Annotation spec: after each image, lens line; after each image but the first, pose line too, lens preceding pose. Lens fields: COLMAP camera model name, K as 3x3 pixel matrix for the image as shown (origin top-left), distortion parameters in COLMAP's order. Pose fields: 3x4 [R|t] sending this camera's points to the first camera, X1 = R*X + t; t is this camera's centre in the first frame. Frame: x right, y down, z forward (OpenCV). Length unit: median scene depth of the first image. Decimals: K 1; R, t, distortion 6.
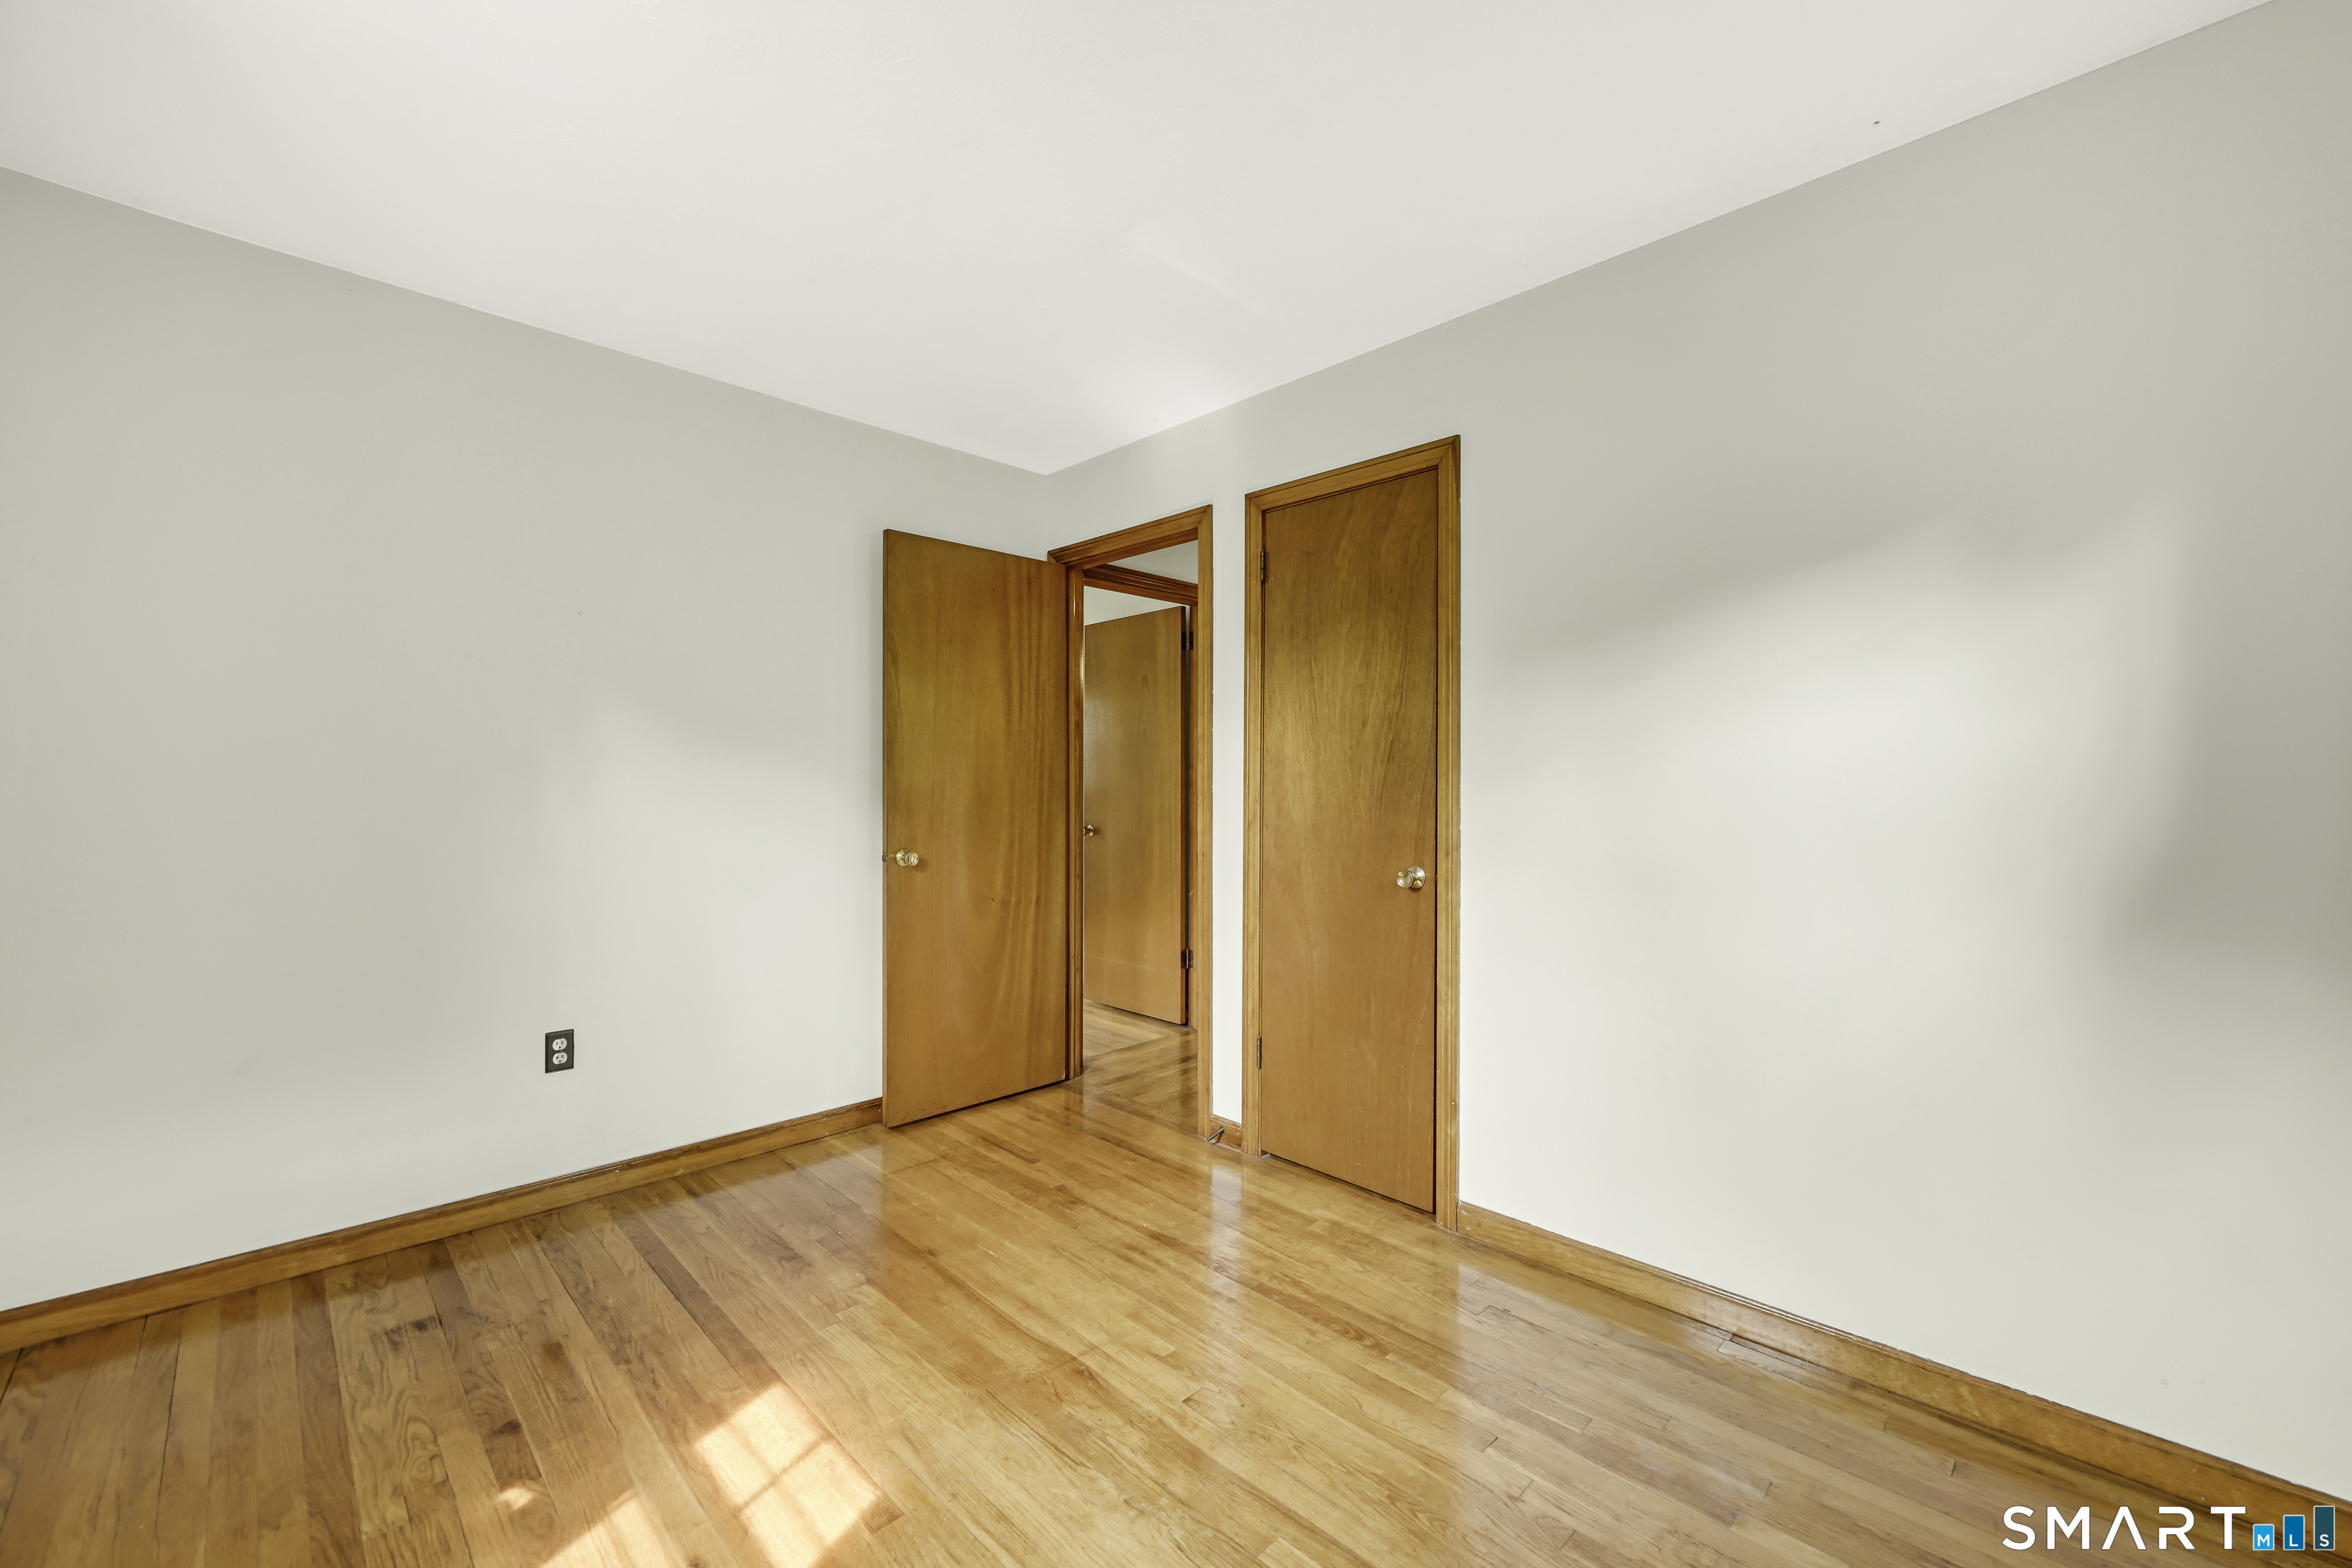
lens RADIAL K [[934.8, 0, 1176.0], [0, 934.8, 784.0], [0, 0, 1]] dist [-0.002977, -0.000042]
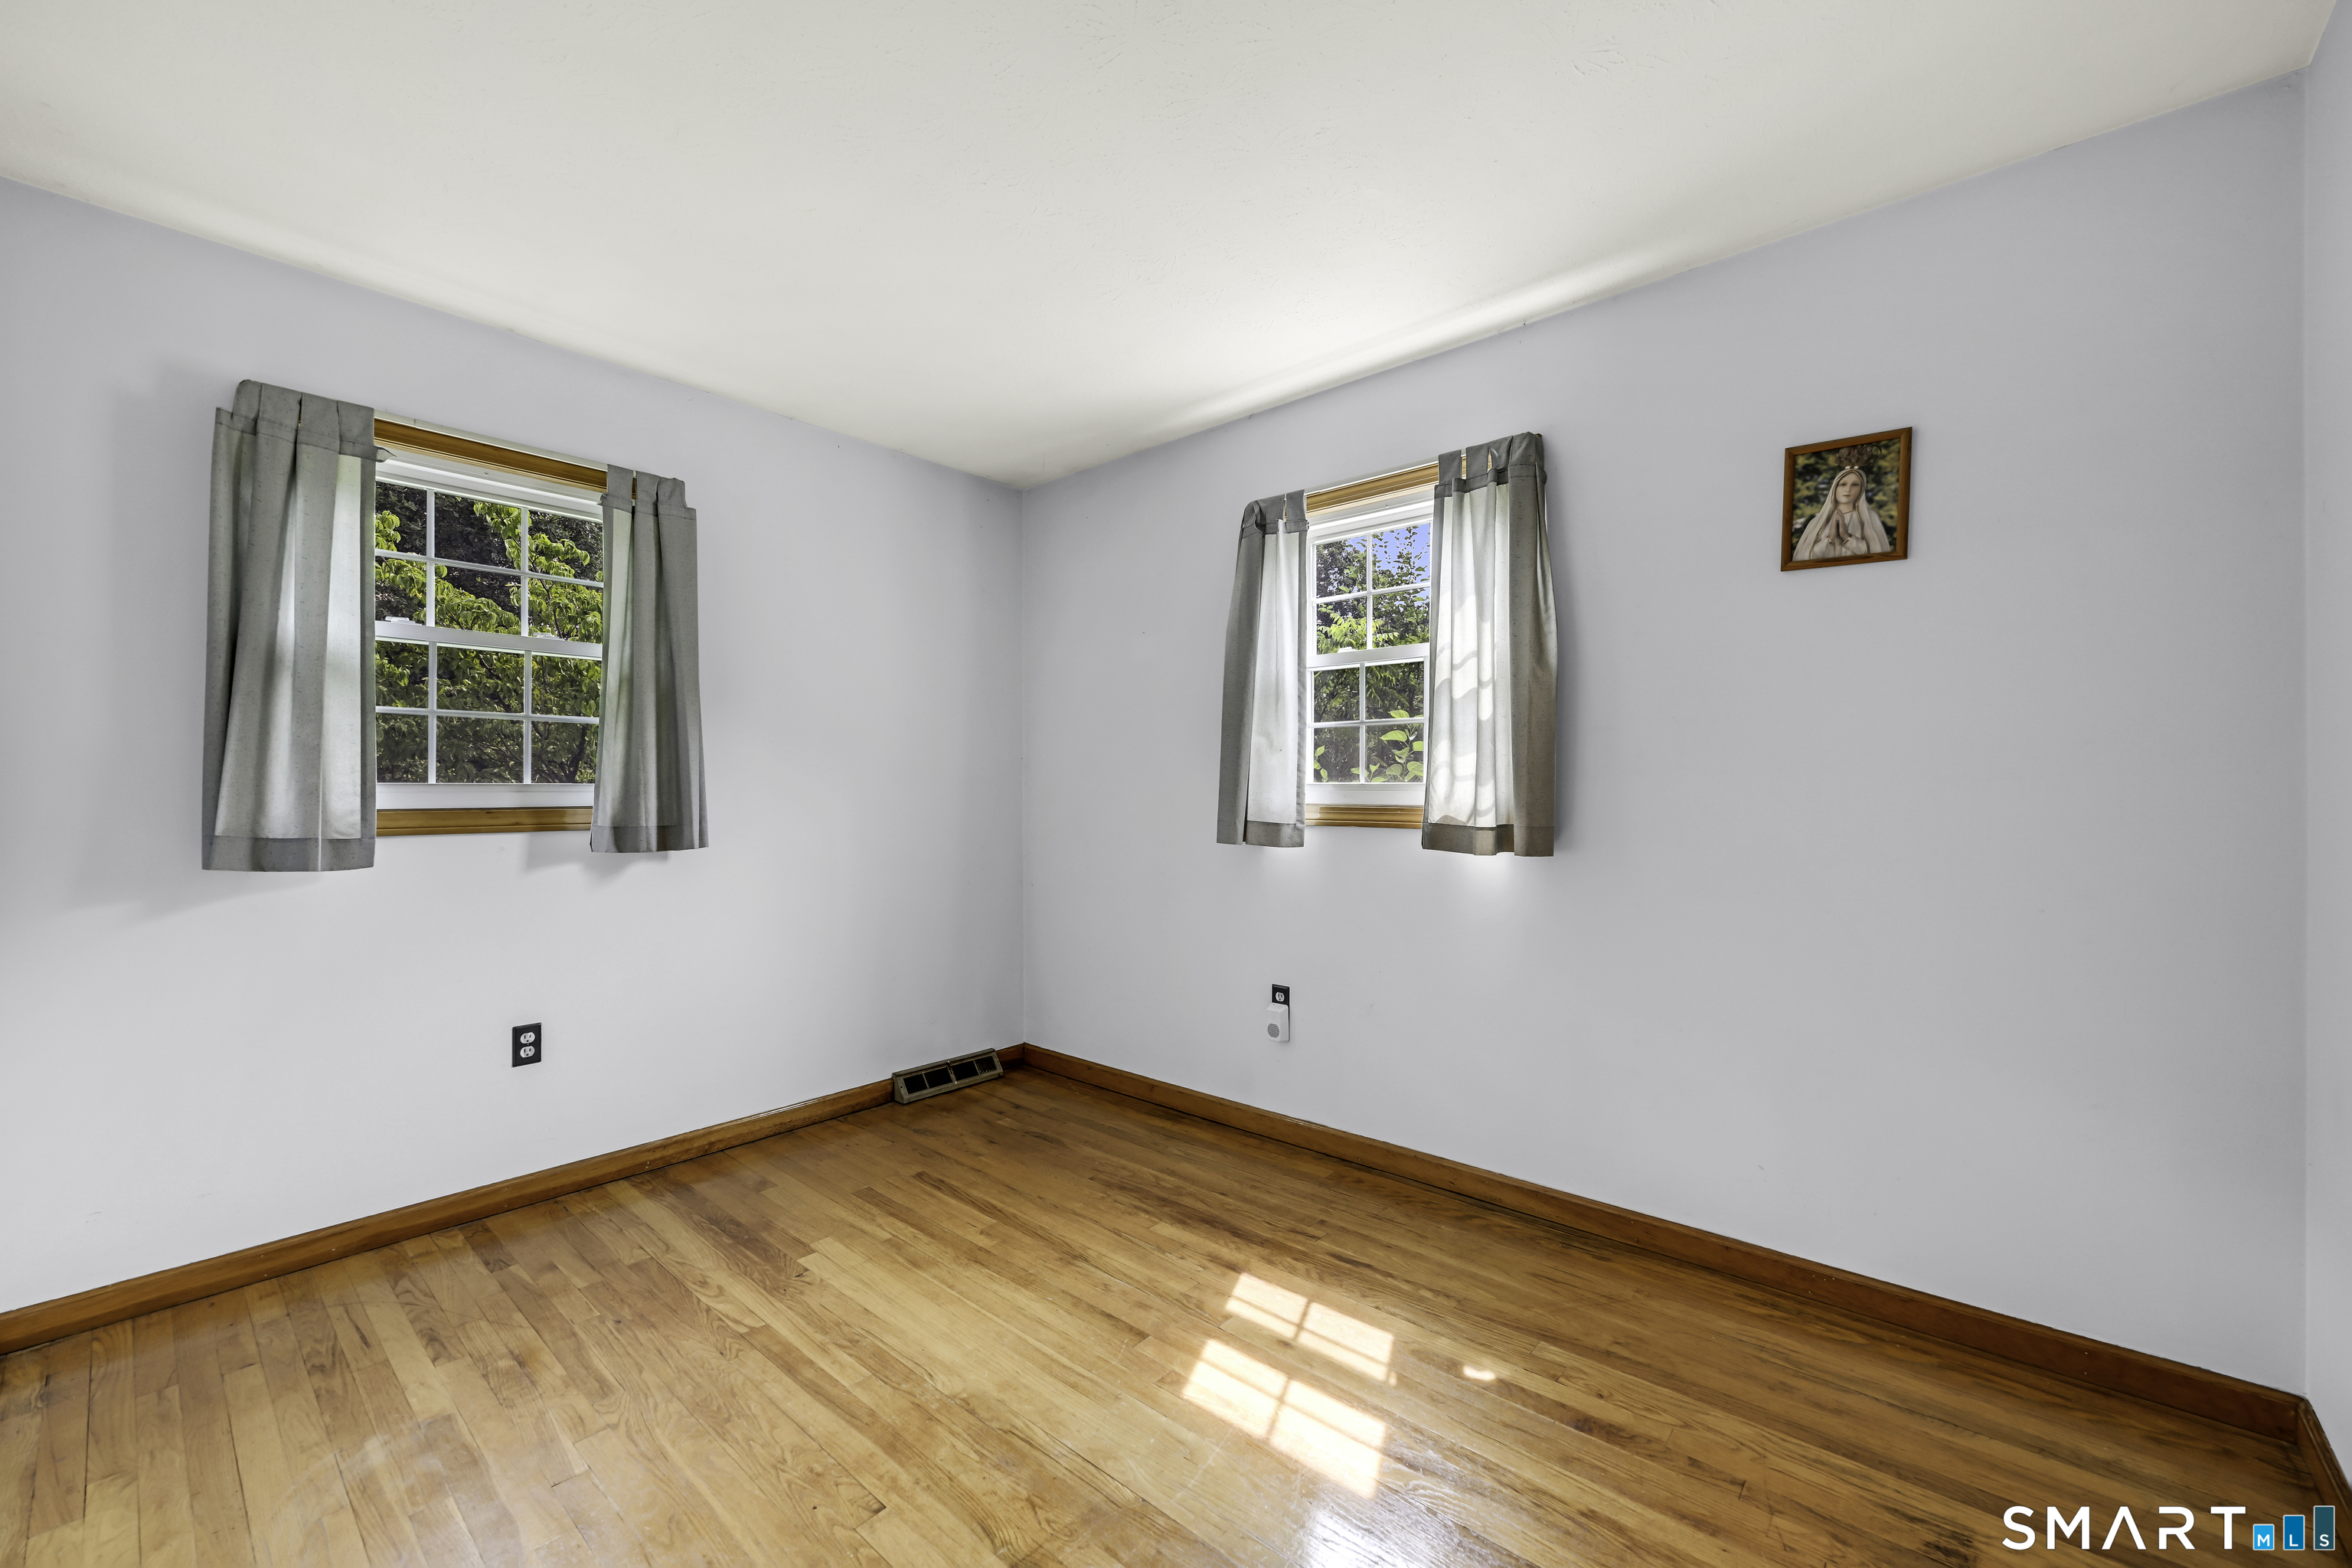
lens RADIAL K [[934.8, 0, 1176.0], [0, 934.8, 784.0], [0, 0, 1]] dist [-0.002977, -0.000042]
pose [[-0.998297, -0.002696, -0.058275, -0.231593], [-0.002553, 0.999994, -0.002524, 0.004934], [0.058281, -0.002371, -0.998297, 2.084112]]
